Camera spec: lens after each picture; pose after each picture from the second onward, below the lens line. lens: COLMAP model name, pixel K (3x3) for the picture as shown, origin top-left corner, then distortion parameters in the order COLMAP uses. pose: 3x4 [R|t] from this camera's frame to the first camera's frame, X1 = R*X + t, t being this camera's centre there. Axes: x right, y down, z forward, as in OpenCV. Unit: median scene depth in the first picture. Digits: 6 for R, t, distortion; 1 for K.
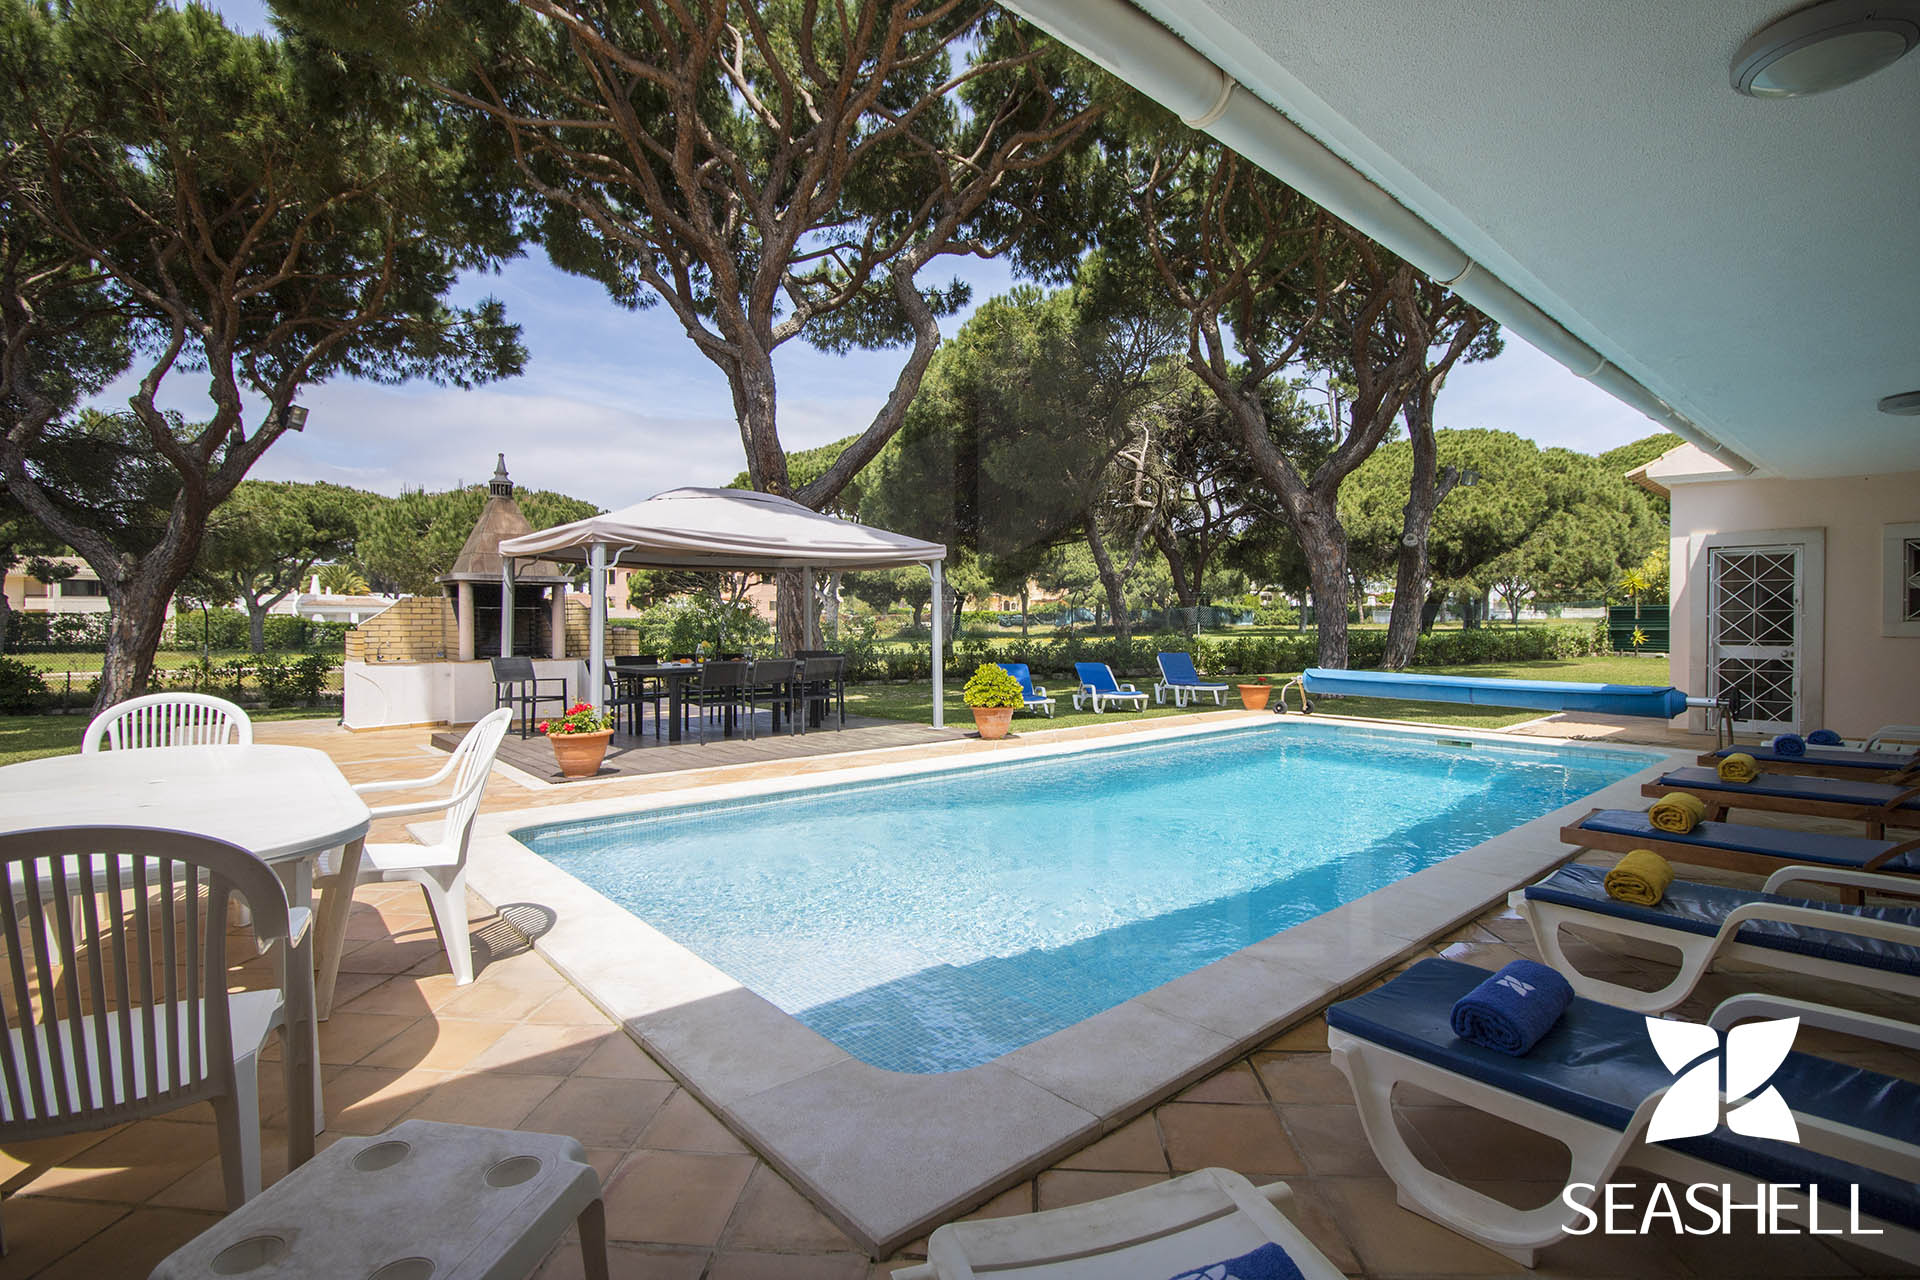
lens RADIAL K [[910.0, 0, 952.4], [0, 910.0, 638.5], [0, 0, 1]] dist [-0.011241, -0.007515]
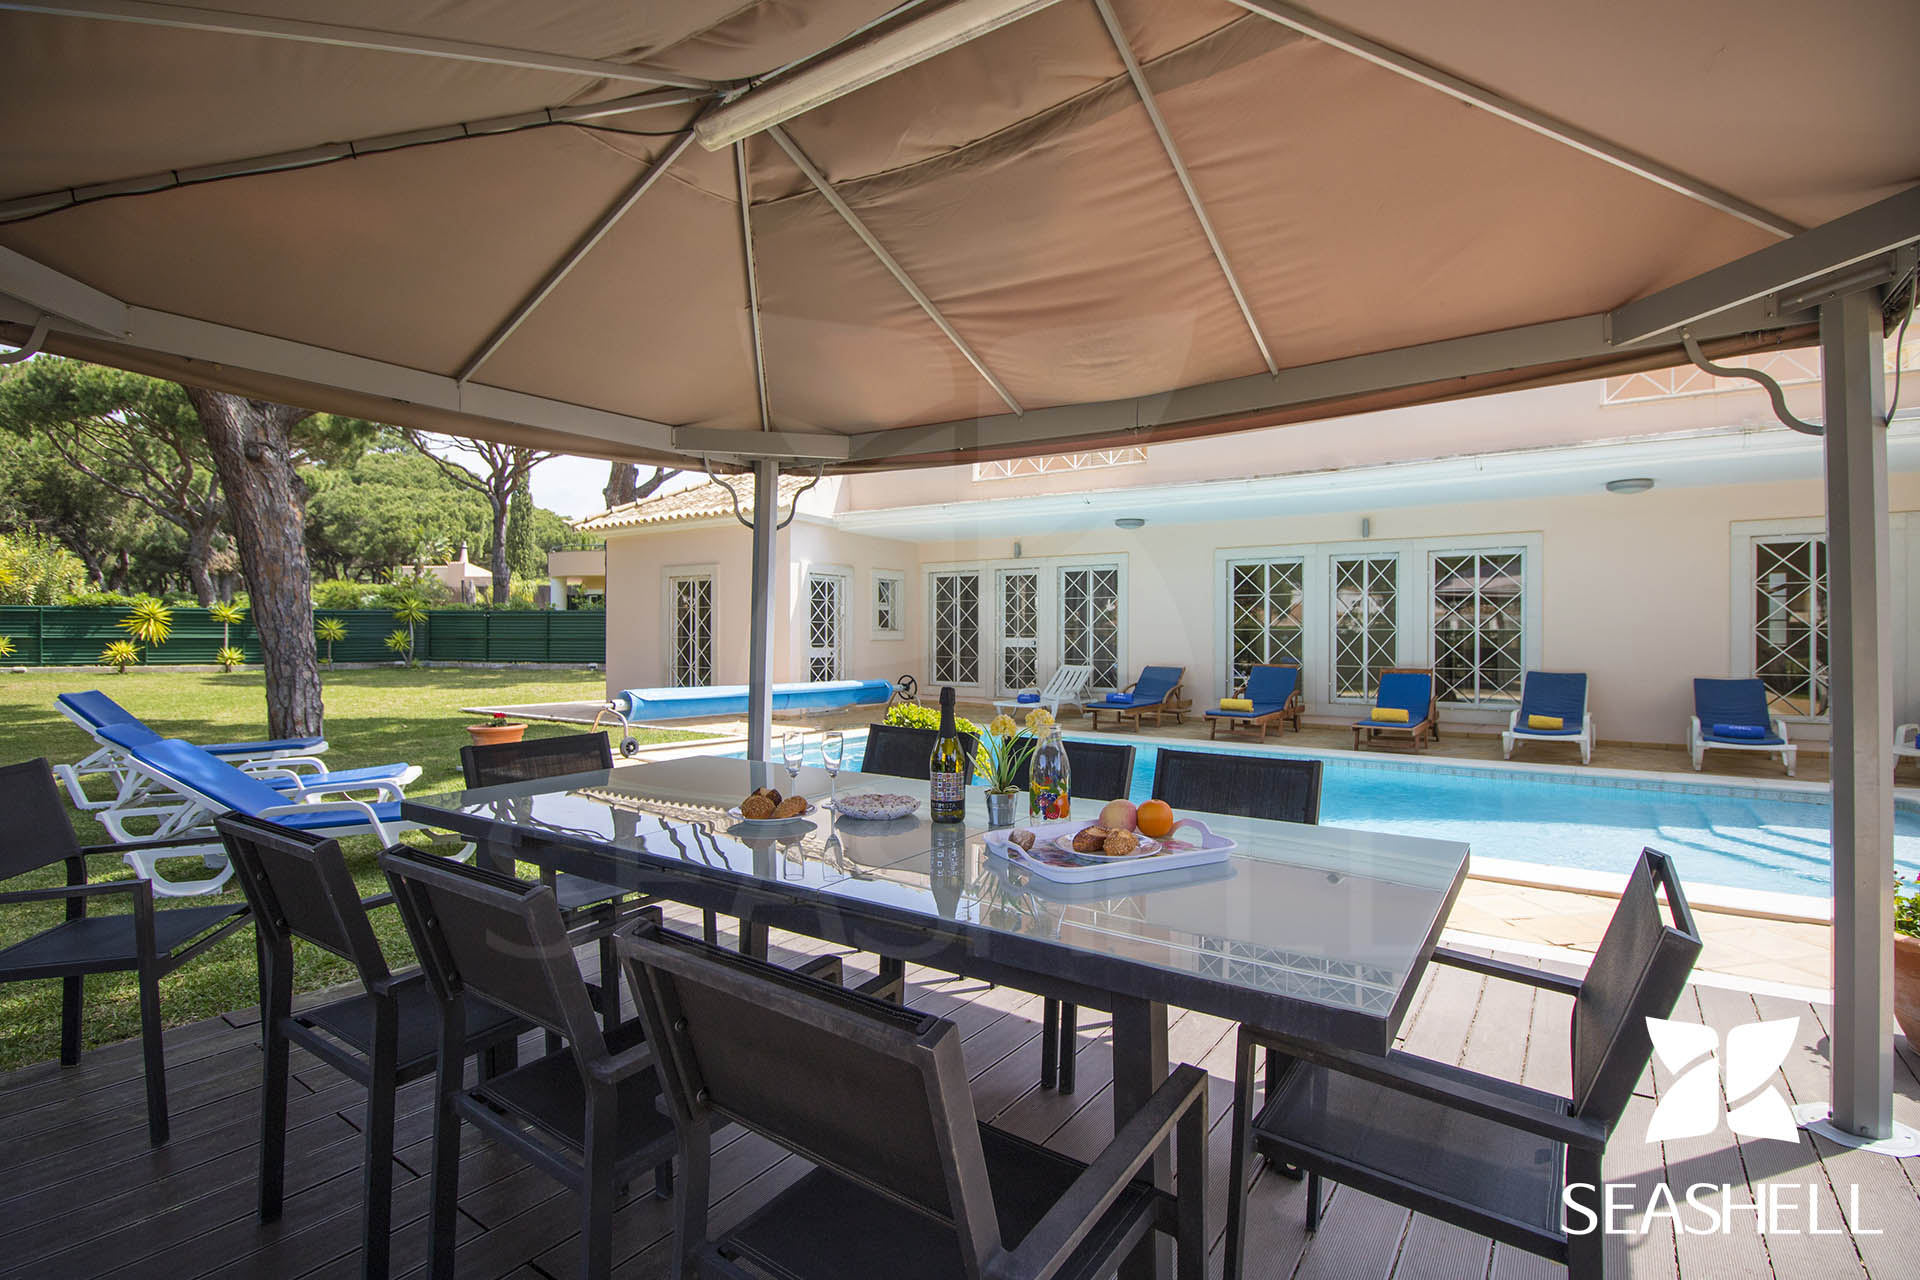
lens RADIAL K [[910.0, 0, 978.4], [0, 910.0, 626.3], [0, 0, 1]] dist [-0.011241, -0.007515]
pose [[-0.255087, 0.007976, 0.966885, -0.268630], [0.011843, 0.999917, -0.005124, -0.008408], [-0.966845, 0.010143, -0.255161, 0.619399]]
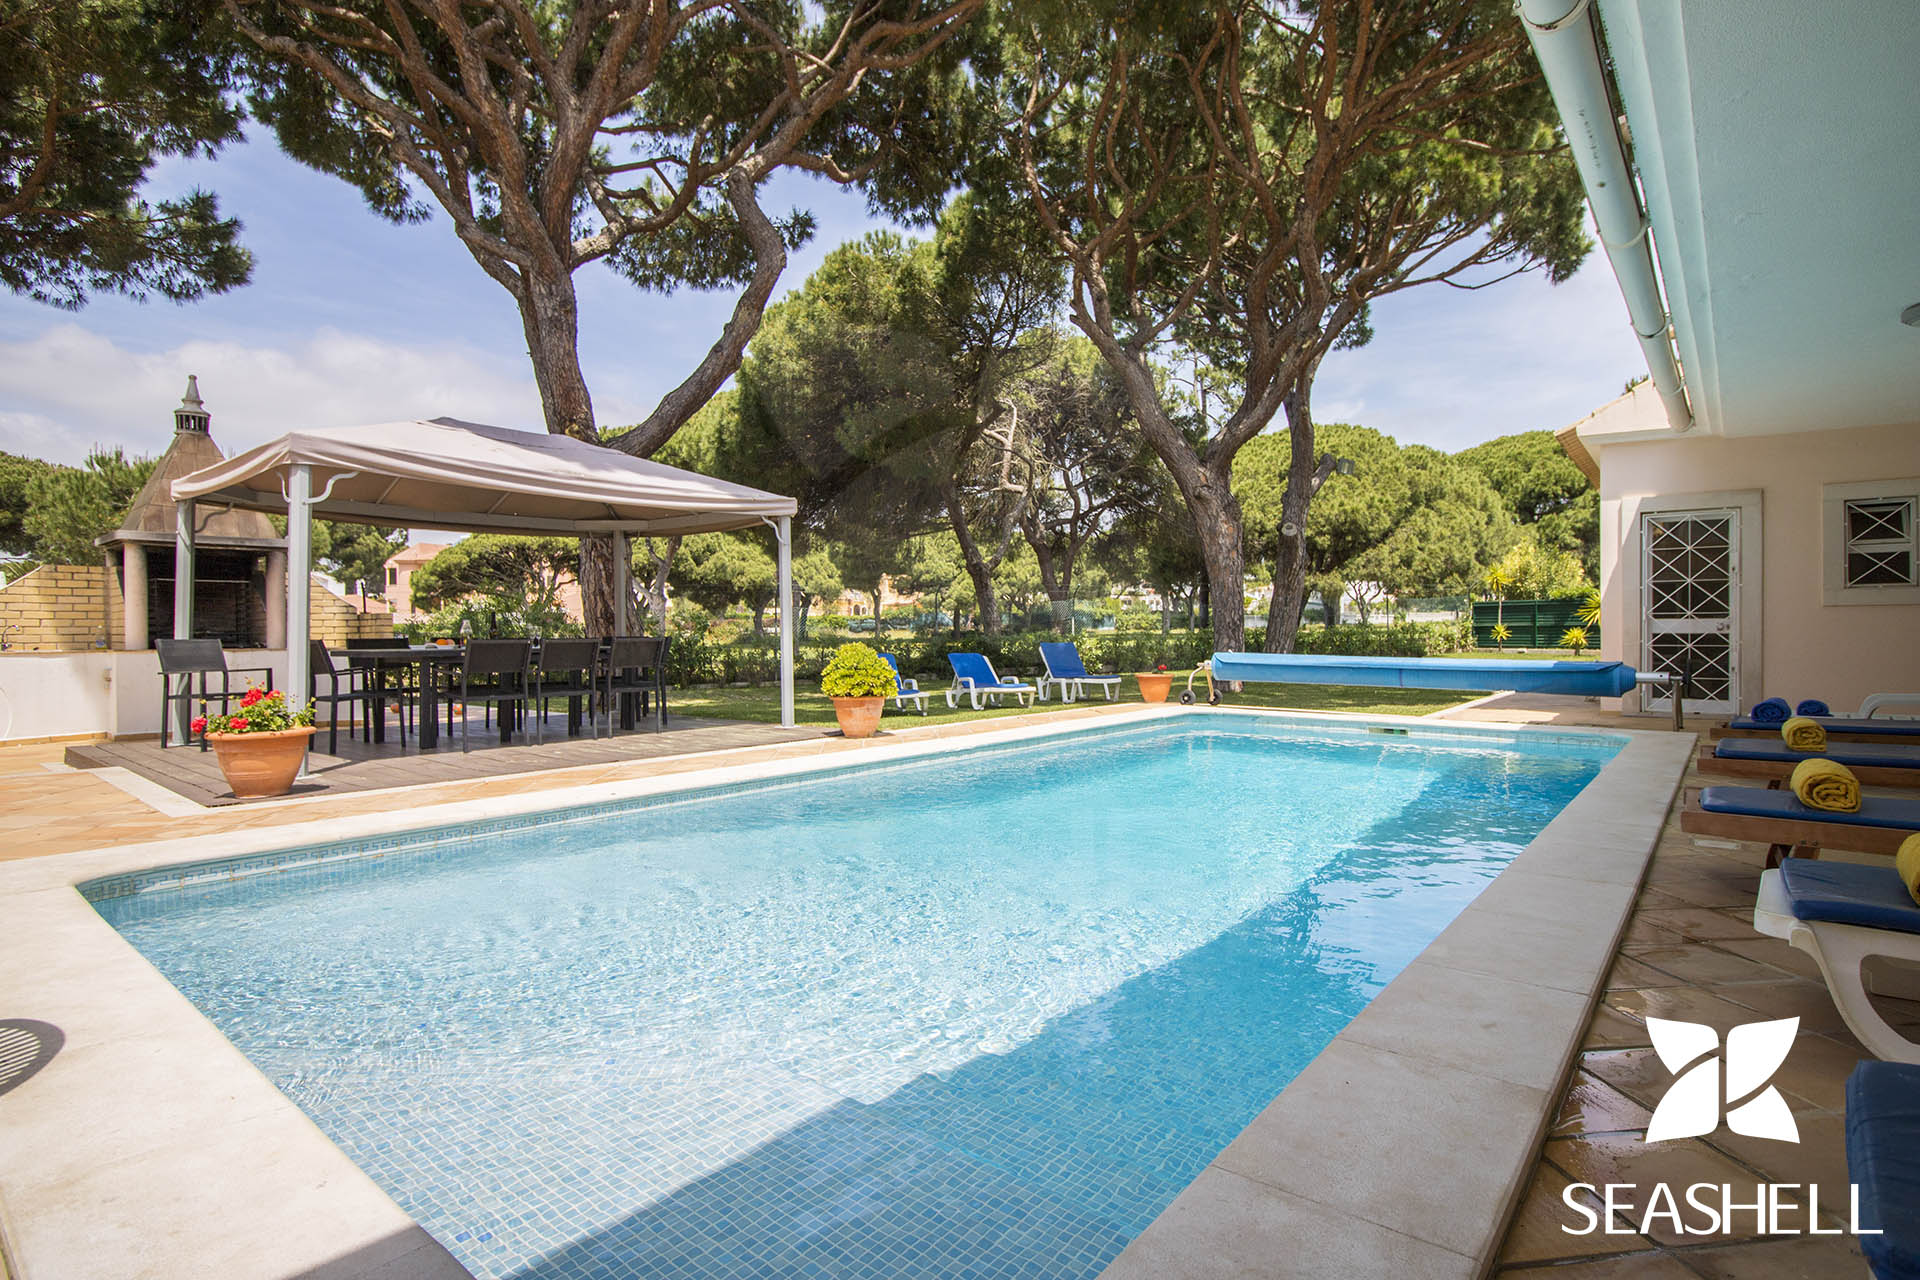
lens RADIAL K [[968.9, 0, 960.1], [0, 968.9, 645.5], [0, 0, 1]] dist [-0.008796, -0.007615]
pose [[0.985969, -0.005960, 0.166819, -0.004998], [0.006520, 0.999975, -0.002809, 0.018460], [-0.166799, 0.003857, 0.985983, 0.083413]]
